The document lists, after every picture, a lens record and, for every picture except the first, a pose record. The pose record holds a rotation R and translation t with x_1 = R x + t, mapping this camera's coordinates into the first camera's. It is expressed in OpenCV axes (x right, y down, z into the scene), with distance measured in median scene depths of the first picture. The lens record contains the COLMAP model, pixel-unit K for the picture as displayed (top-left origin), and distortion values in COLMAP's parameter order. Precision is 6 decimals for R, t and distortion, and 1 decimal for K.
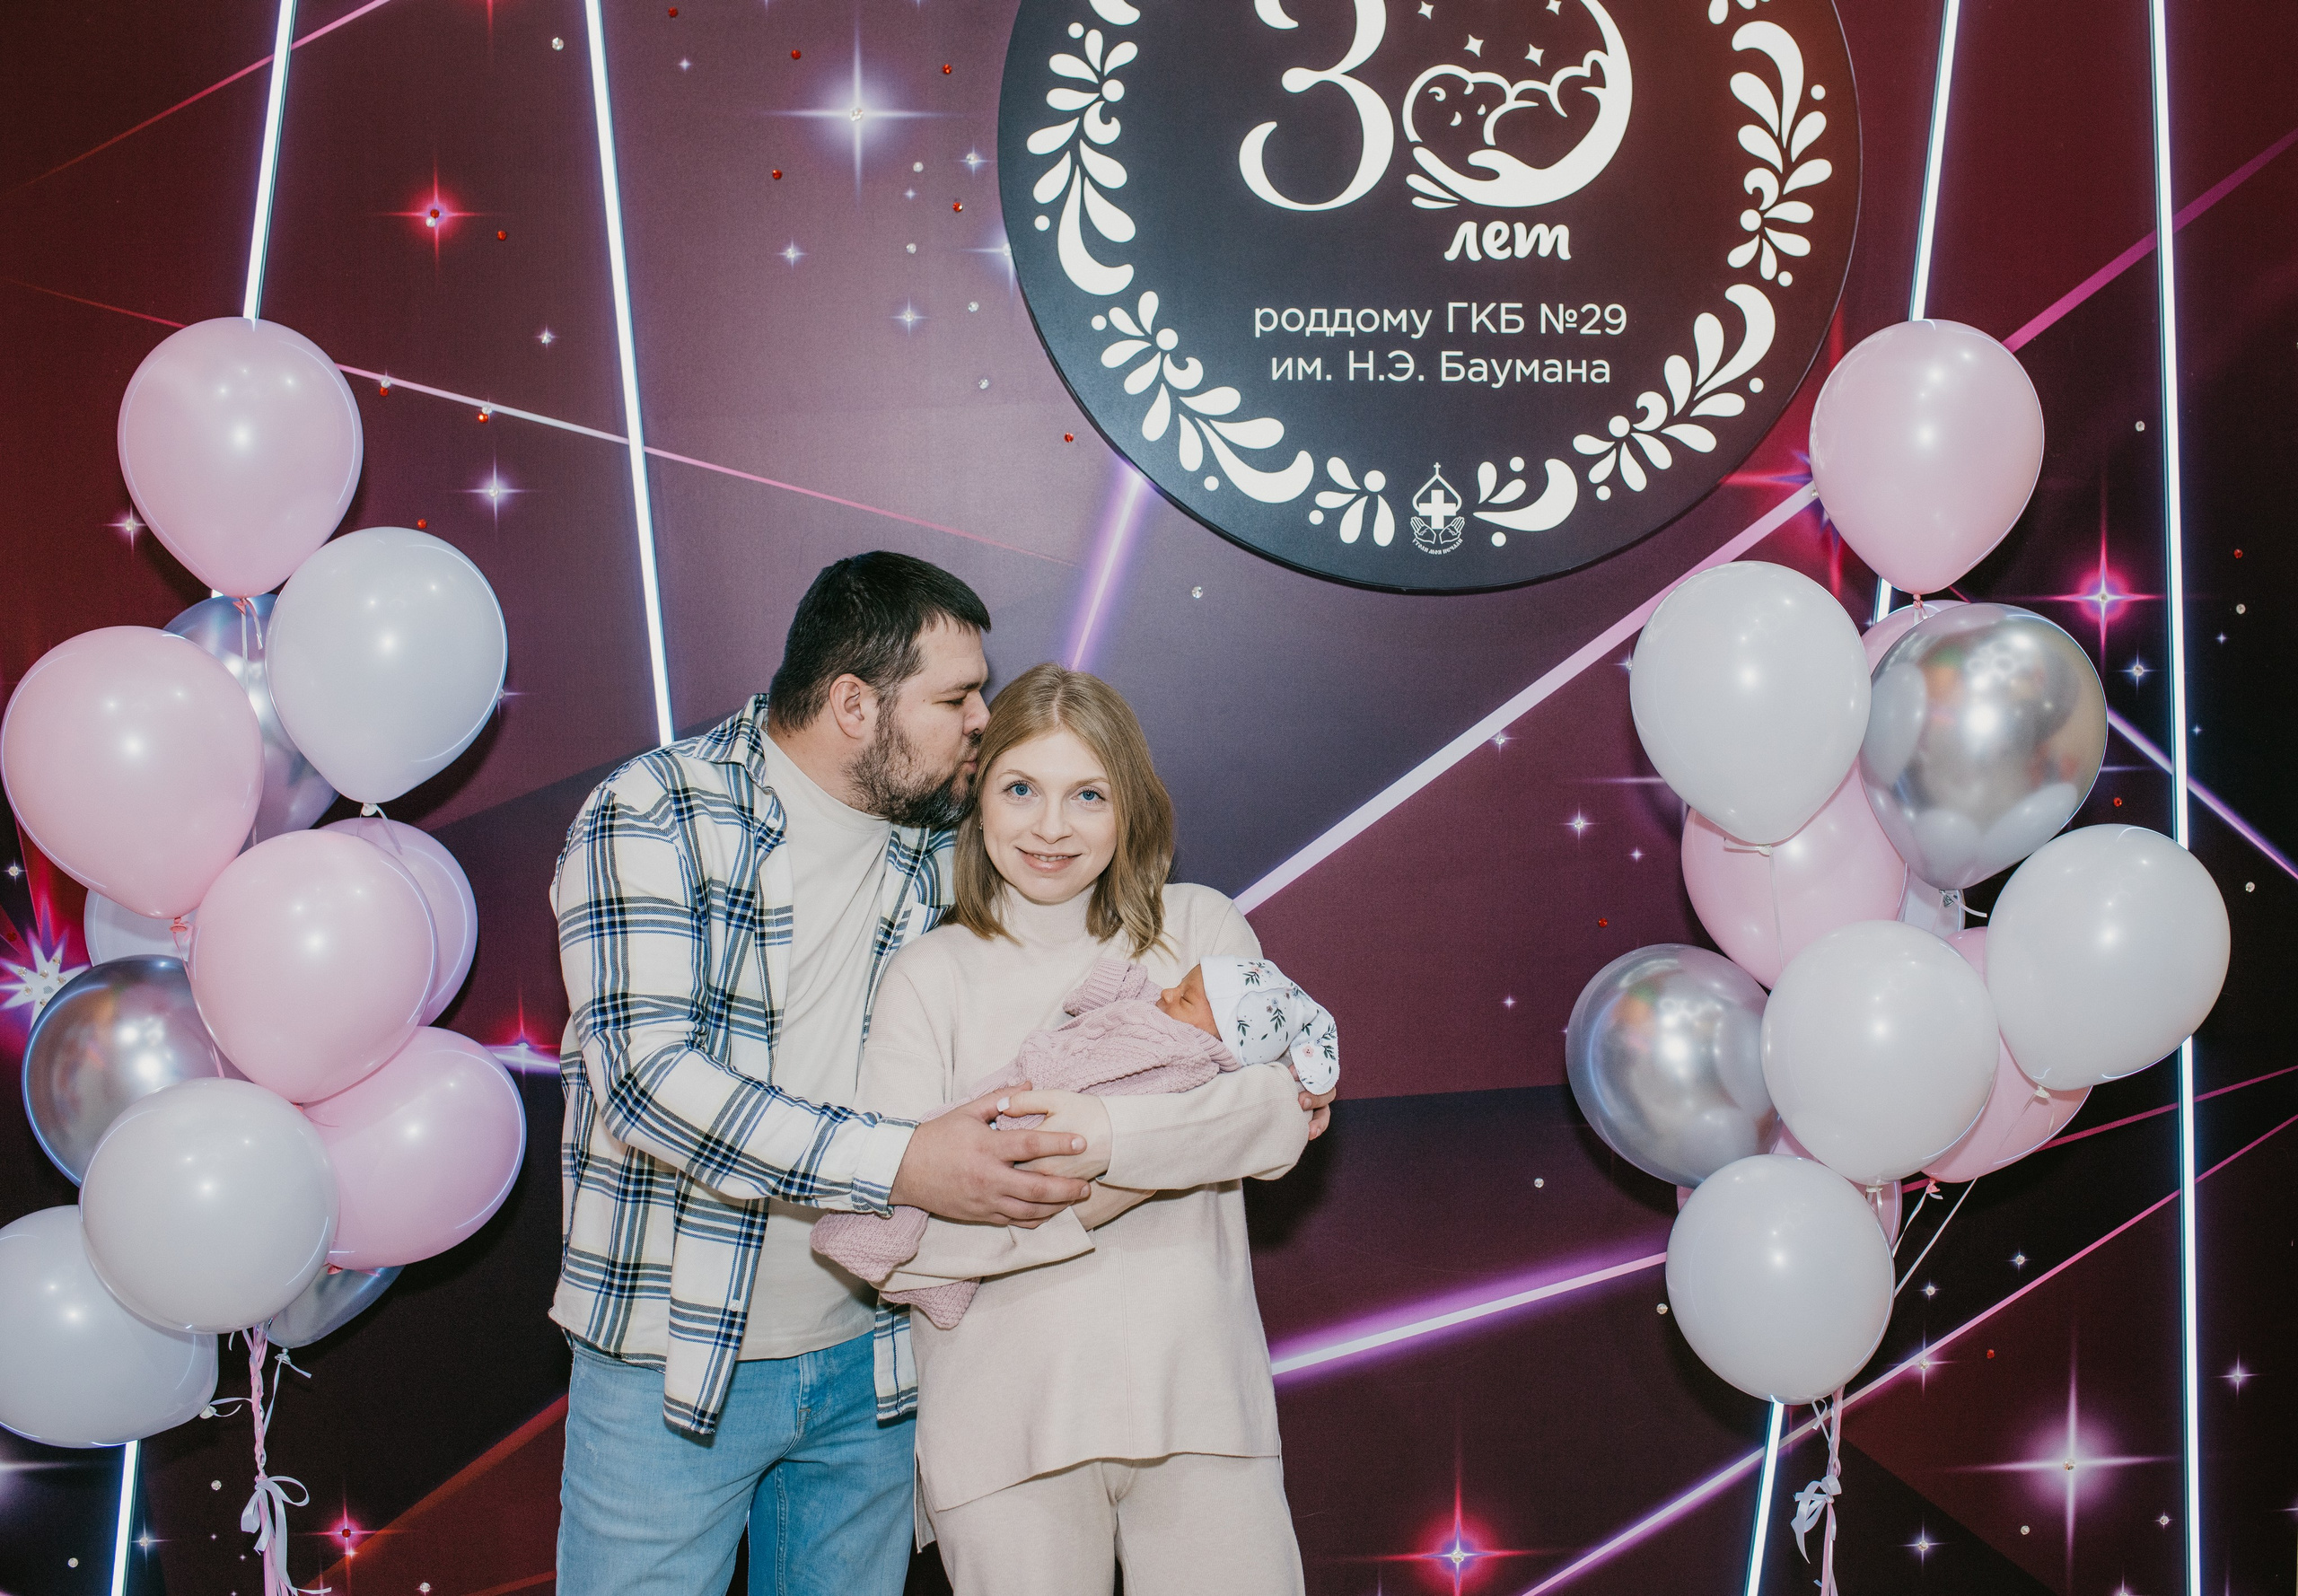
lens RADIAL K [[2696.3, 0, 1201.0], [0, 2696.3, 787.1], [0, 0, 1]] dist [-0.084227, 0.000000]
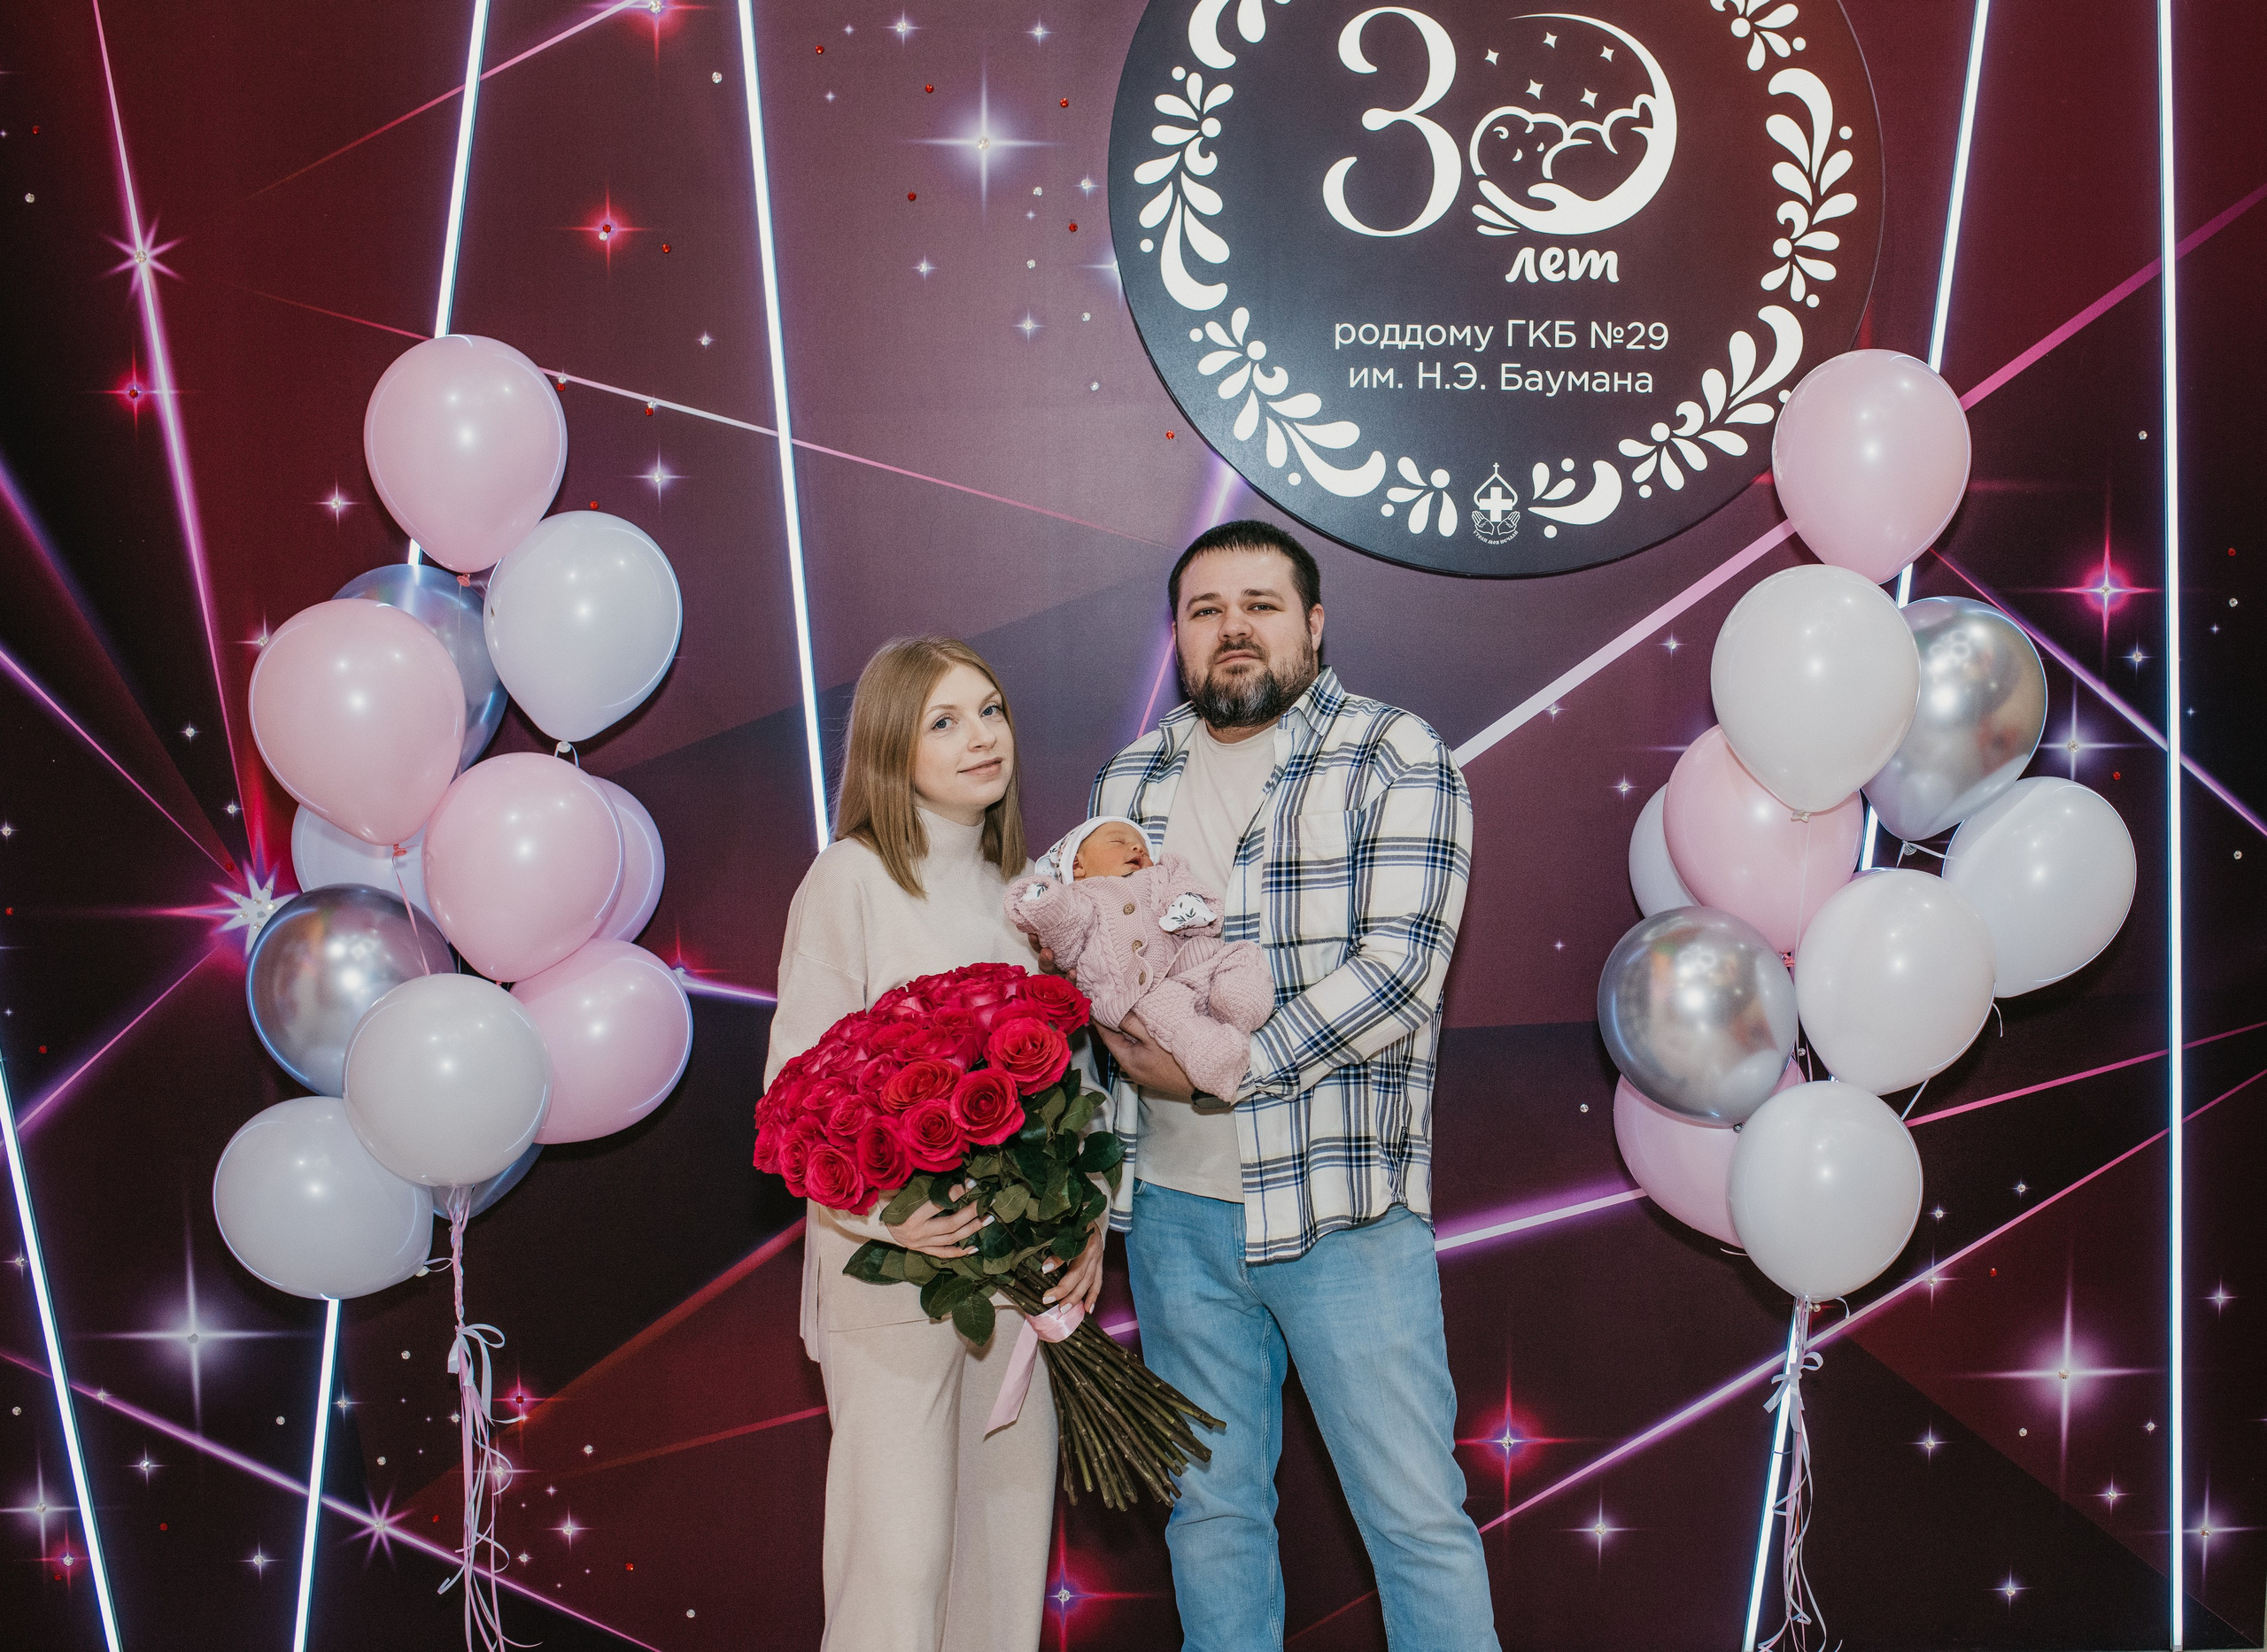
lens RADIAL K [[2941.9, 0, 1344.0], [0, 2941.9, 864.8], [0, 0, 1]] dist [-0.077423, 0.000000]
pose [[0.999809, 0.014762, -0.012797, 0.042463], [-0.014329, 0.999342, 0.033322, 0.007146], [0.013281, -0.033132, 0.999363, -0.231326]]
